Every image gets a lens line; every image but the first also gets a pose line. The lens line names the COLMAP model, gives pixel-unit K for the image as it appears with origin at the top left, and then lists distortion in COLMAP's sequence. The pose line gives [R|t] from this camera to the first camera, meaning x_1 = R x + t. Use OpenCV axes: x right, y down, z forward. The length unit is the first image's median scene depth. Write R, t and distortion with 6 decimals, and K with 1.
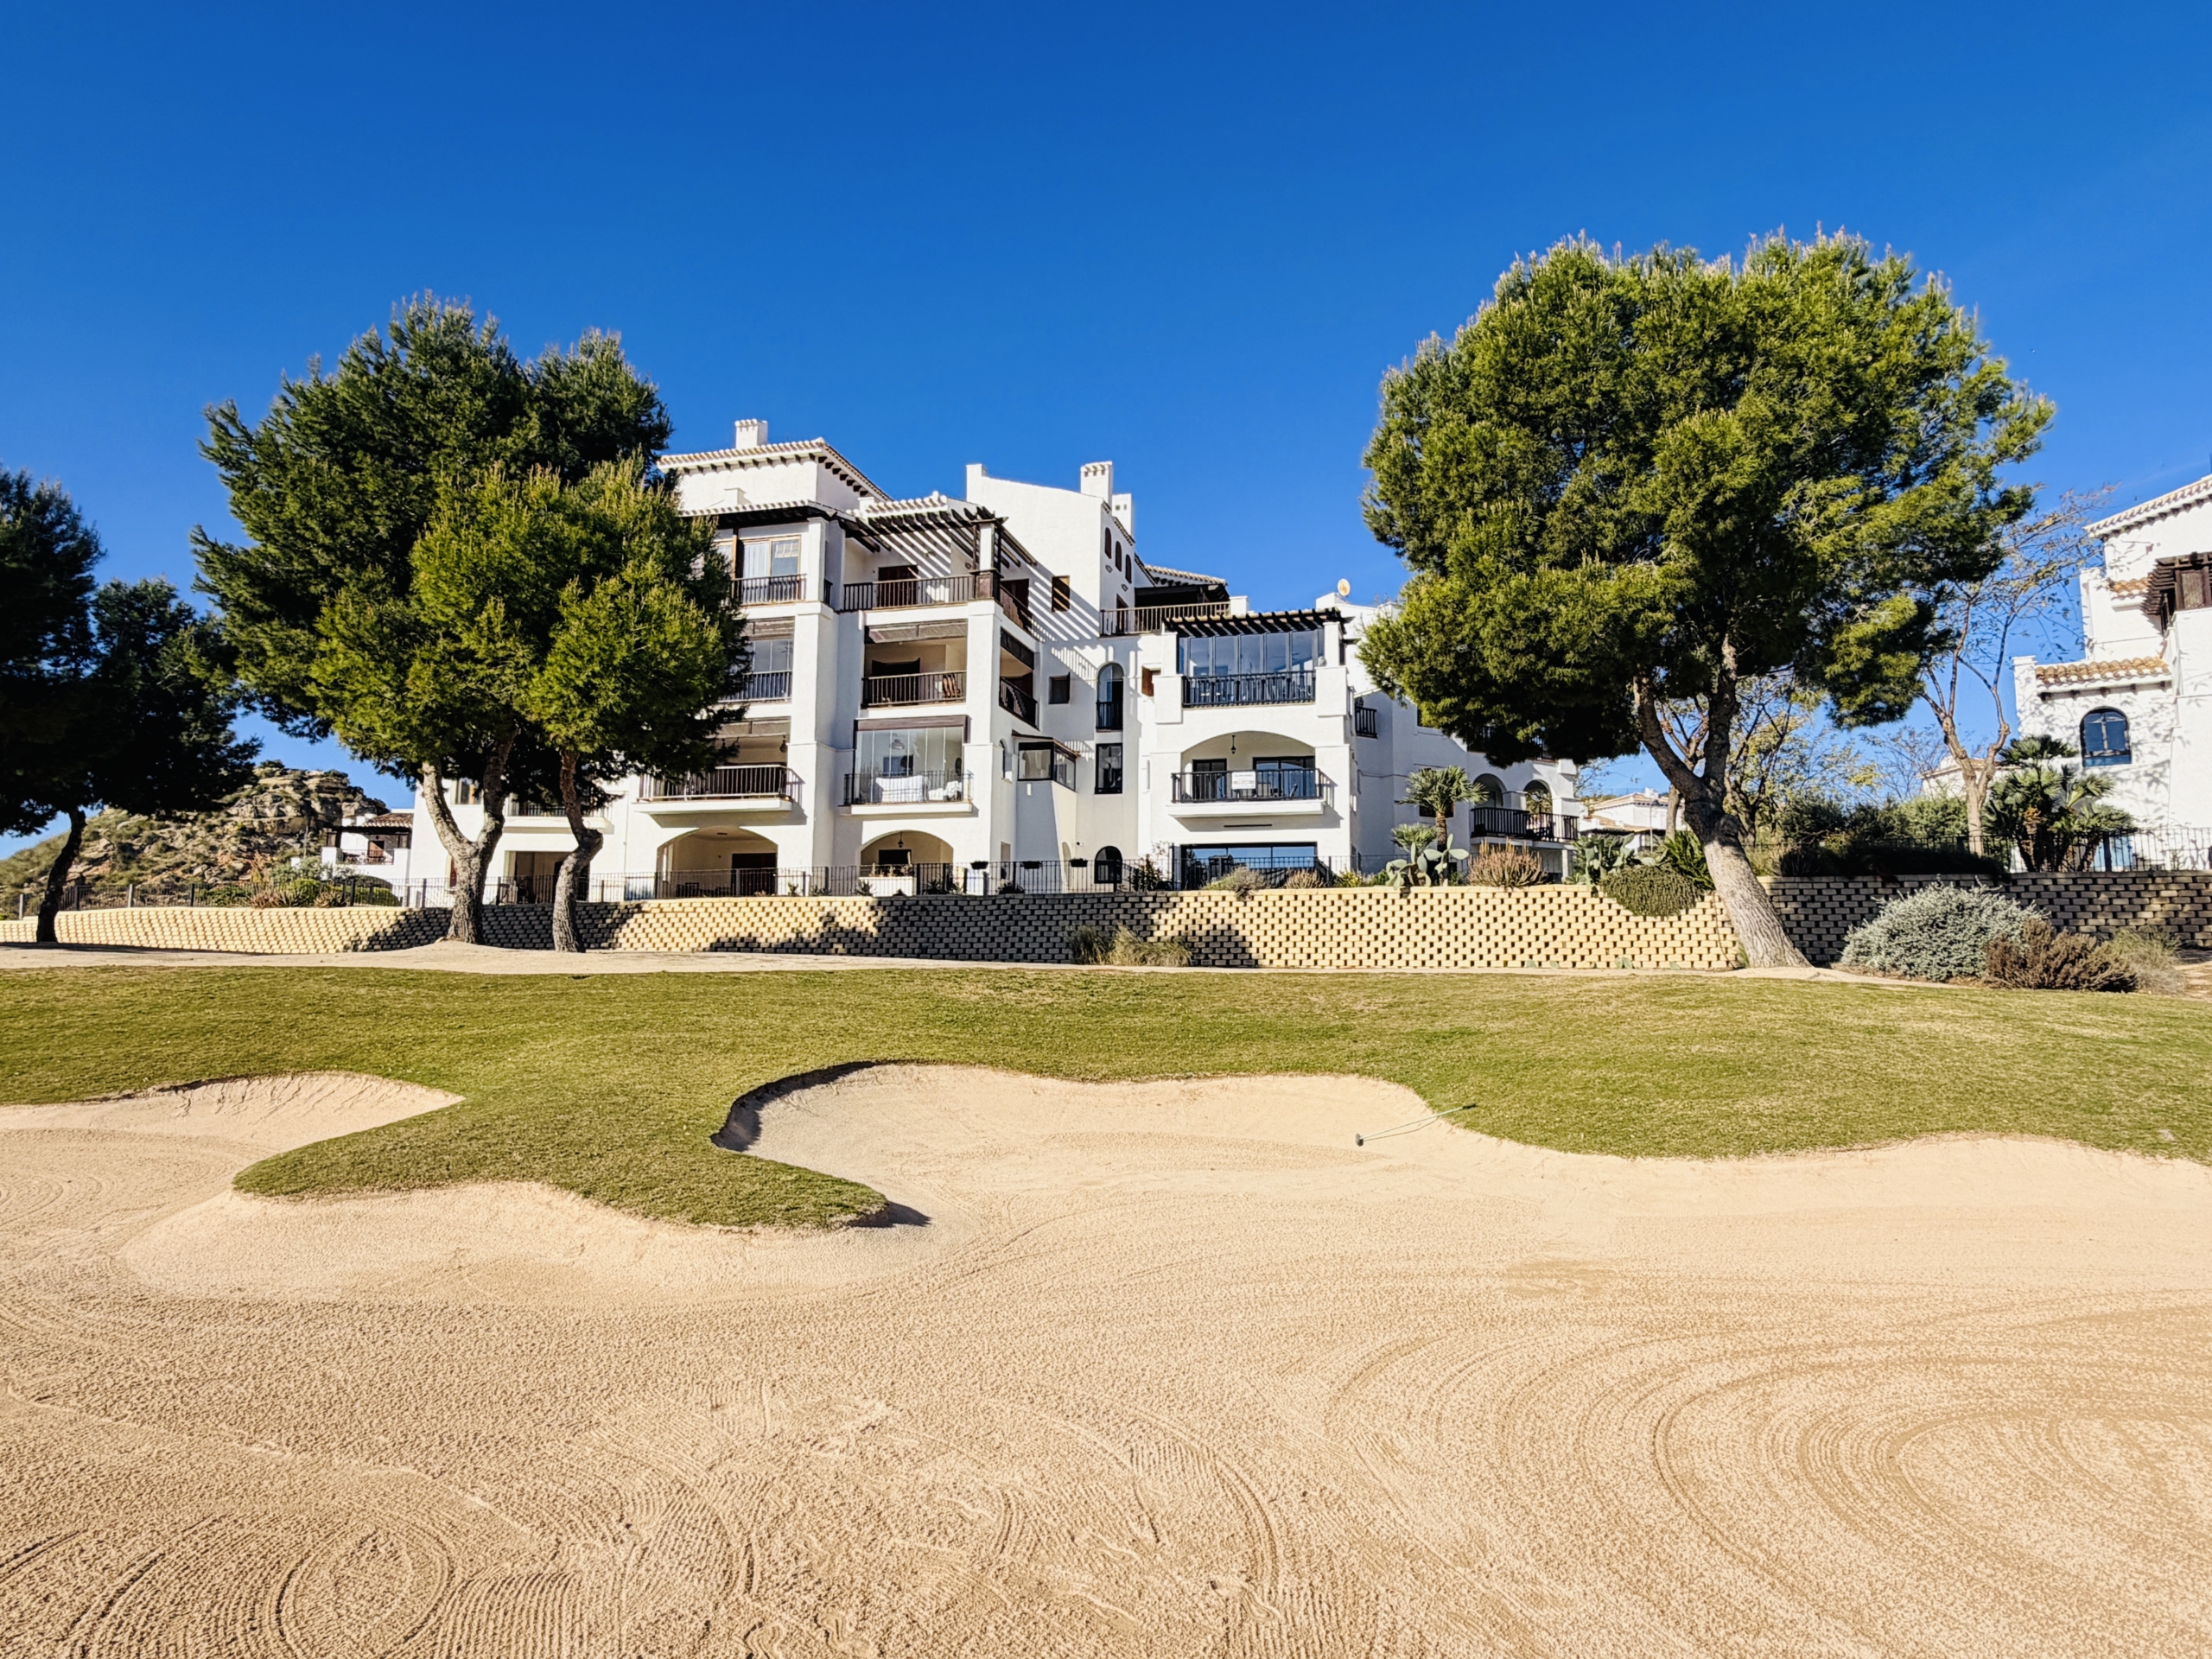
lens RADIAL K [[1334.0, 0, 1106.0], [0, 1334.0, 829.5], [0, 0, 1]] dist [0.004084, 0.000555]
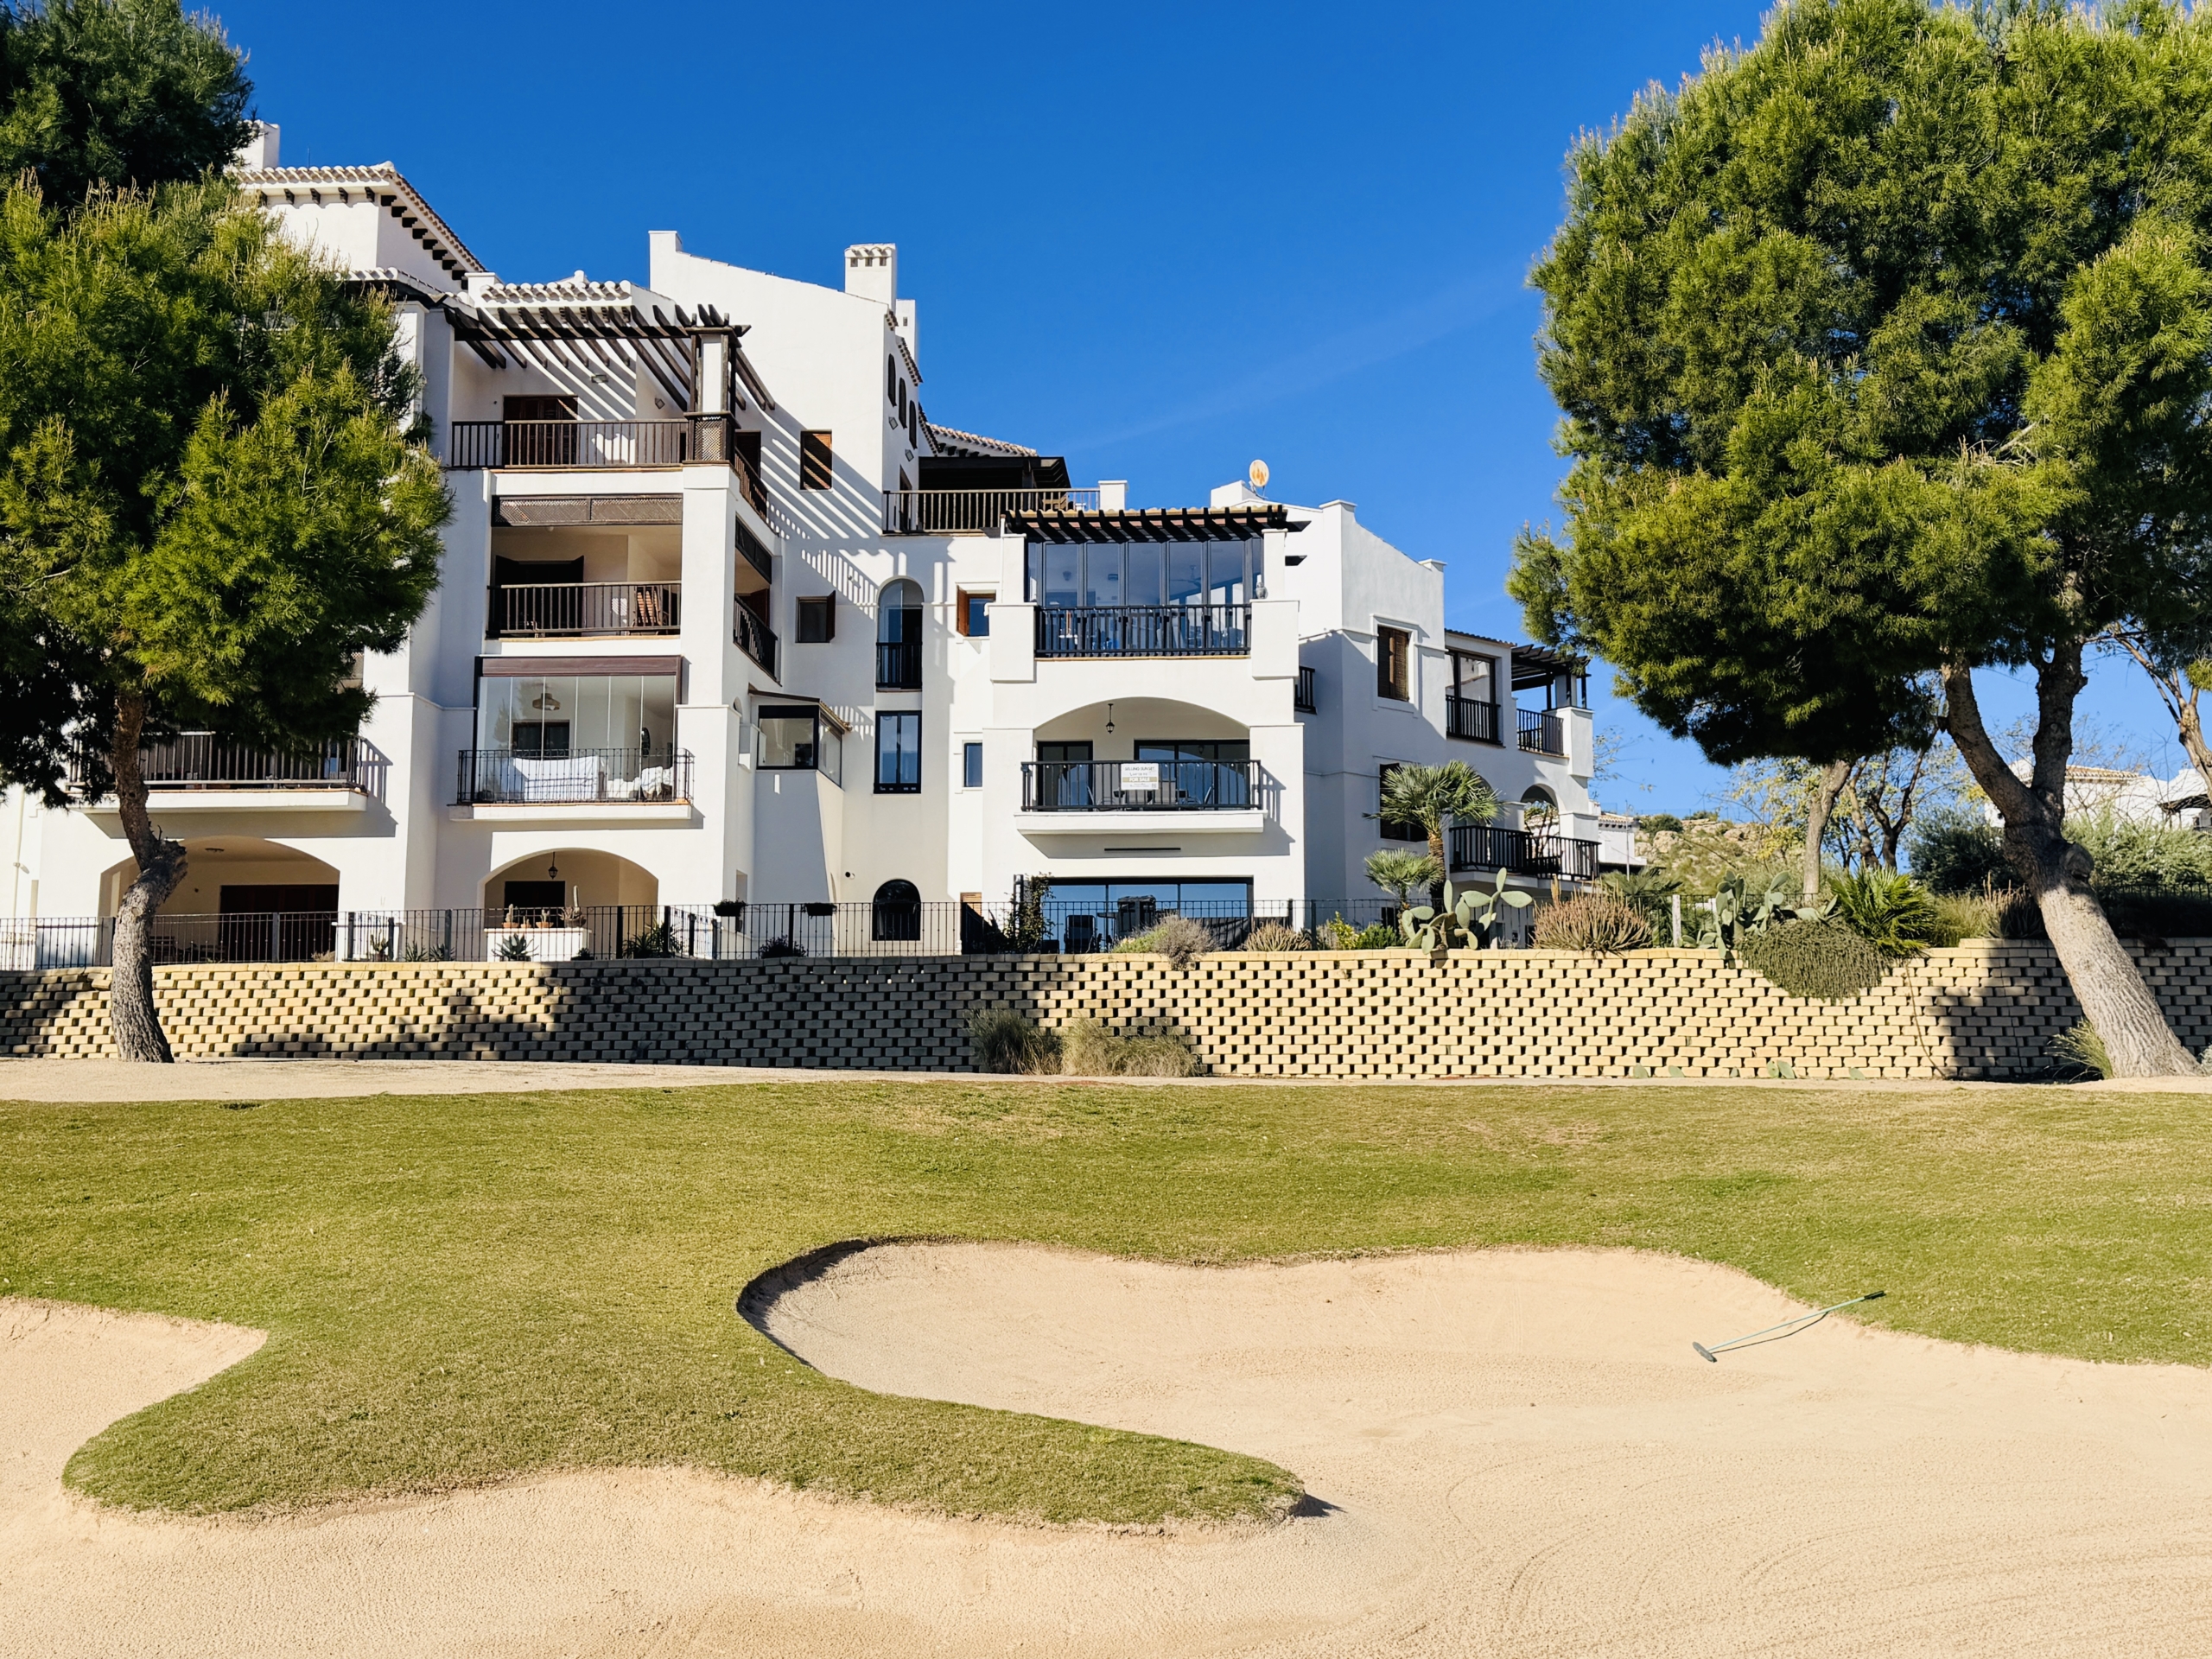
lens RADIAL K [[2161.8, 0, 1106.0], [0, 2161.8, 829.5], [0, 0, 1]] dist [0.195138, -0.378944]
pose [[0.979694, 0.016365, 0.199828, -0.133310], [-0.014178, 0.999823, -0.012370, 0.000699], [-0.199995, 0.009286, 0.979753, 0.013118]]
